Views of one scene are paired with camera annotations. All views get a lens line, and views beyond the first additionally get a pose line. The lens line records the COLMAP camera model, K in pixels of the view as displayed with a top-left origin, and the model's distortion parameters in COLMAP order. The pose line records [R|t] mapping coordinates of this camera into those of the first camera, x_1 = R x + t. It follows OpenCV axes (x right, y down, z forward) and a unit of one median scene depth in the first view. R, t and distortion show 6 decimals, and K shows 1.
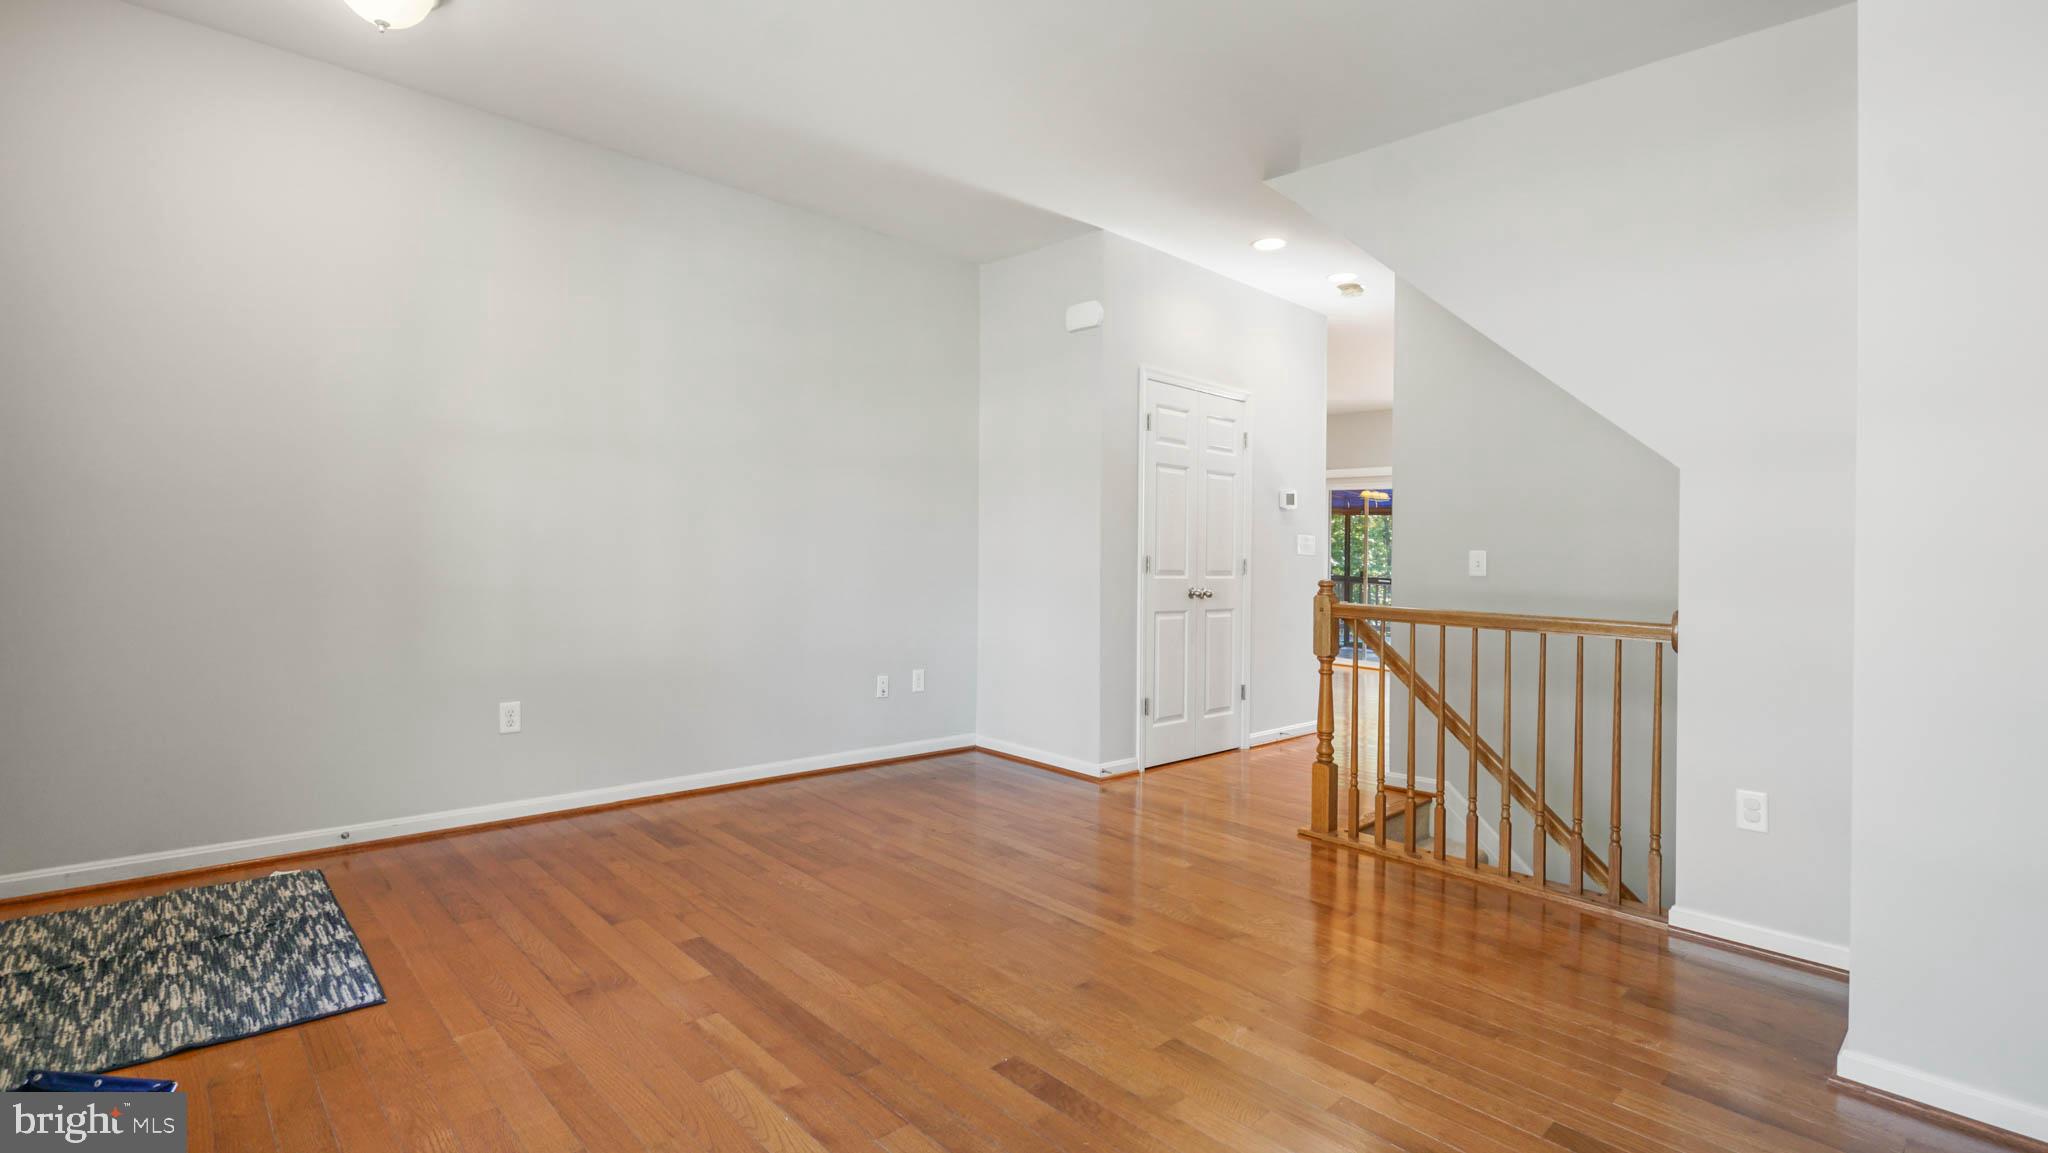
lens RADIAL K [[942.8, 0, 1024.0], [0, 942.8, 576.5], [0, 0, 1]] dist [0.000712, -0.000082]
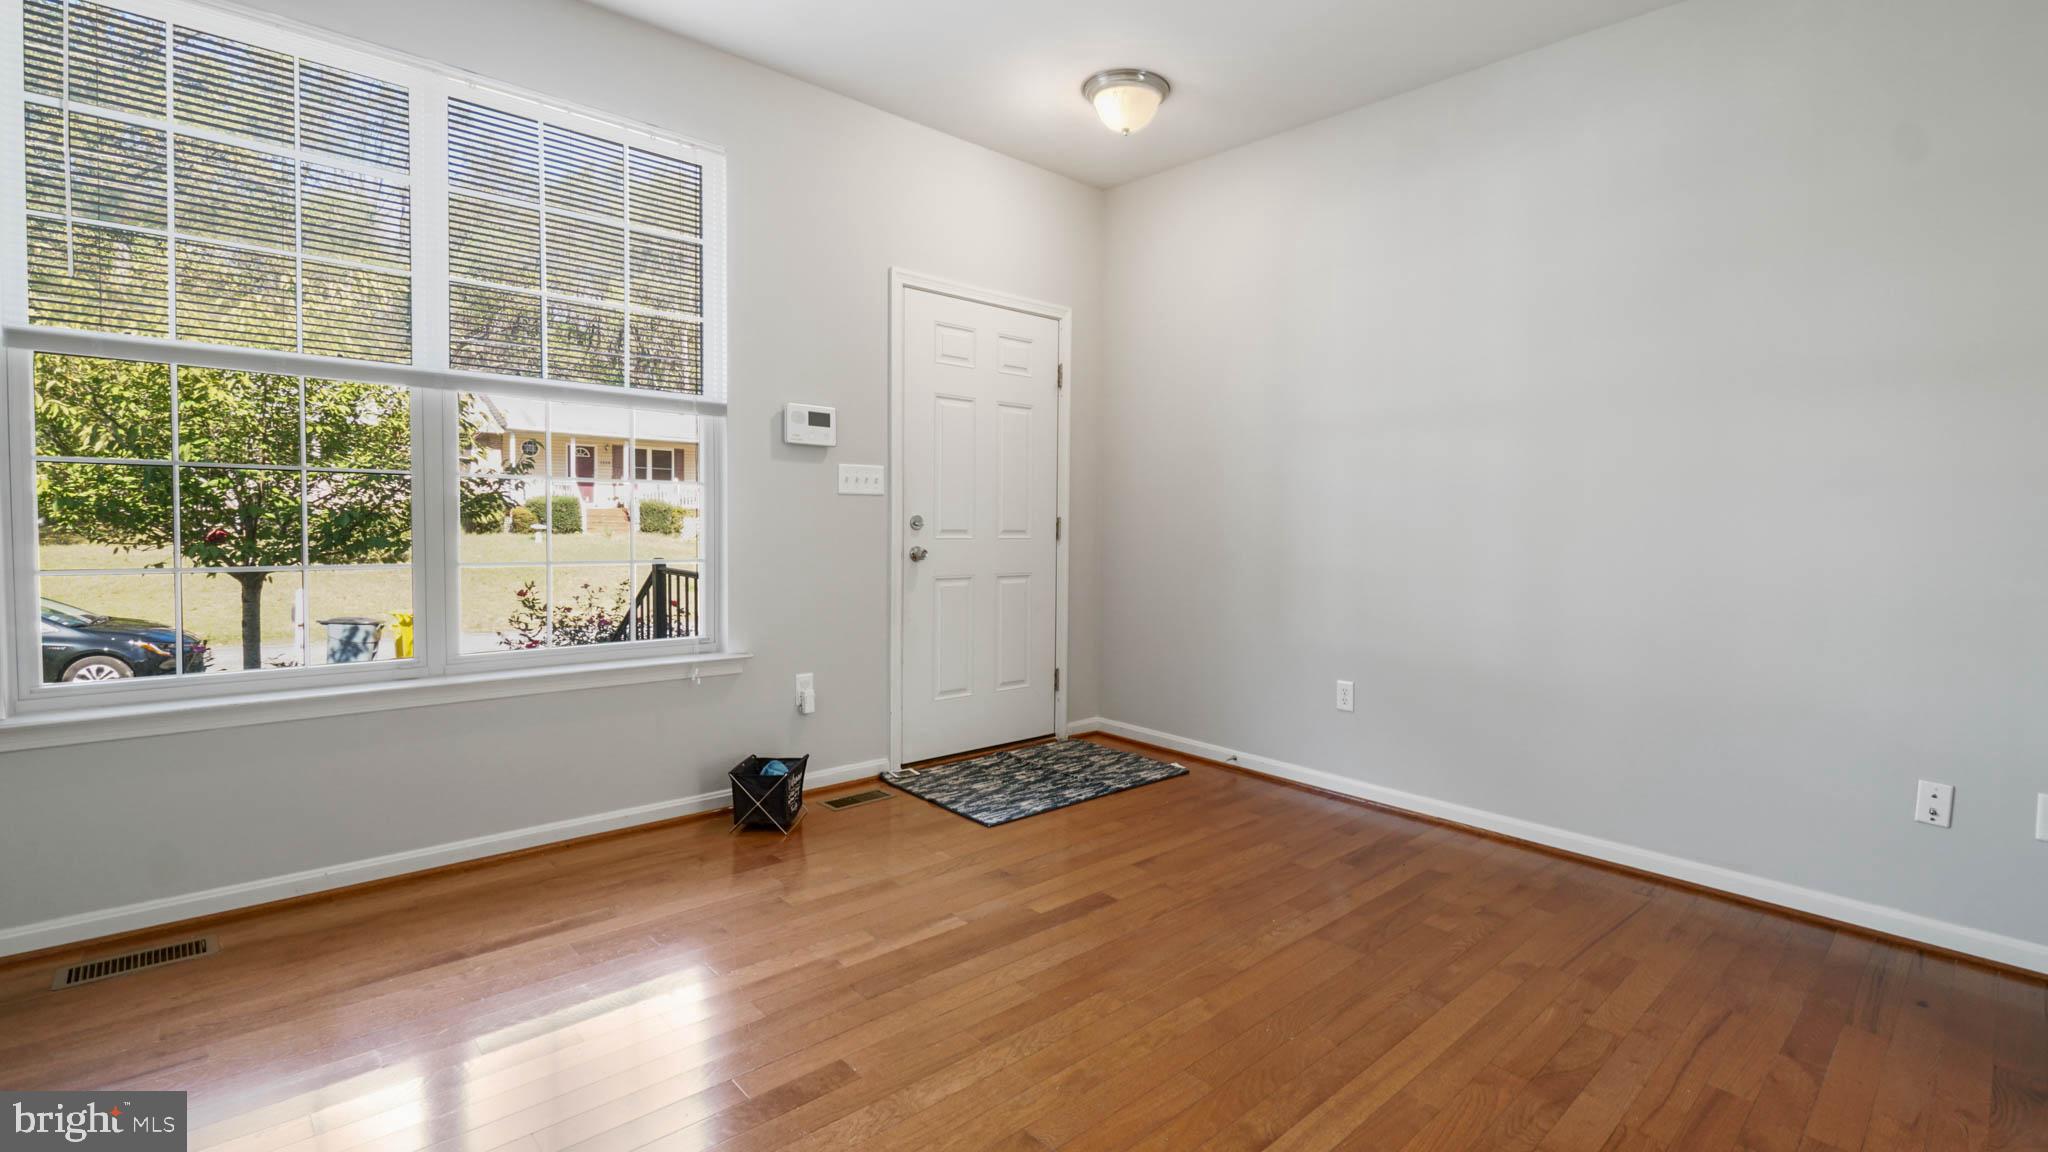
lens RADIAL K [[942.8, 0, 1024.0], [0, 942.8, 576.0], [0, 0, 1]] dist [0.000712, -0.000082]
pose [[-0.041180, 0.040448, -0.998333, 0.664656], [-0.041252, 0.998259, 0.042147, -0.016916], [0.998300, 0.042919, -0.039440, 0.882923]]
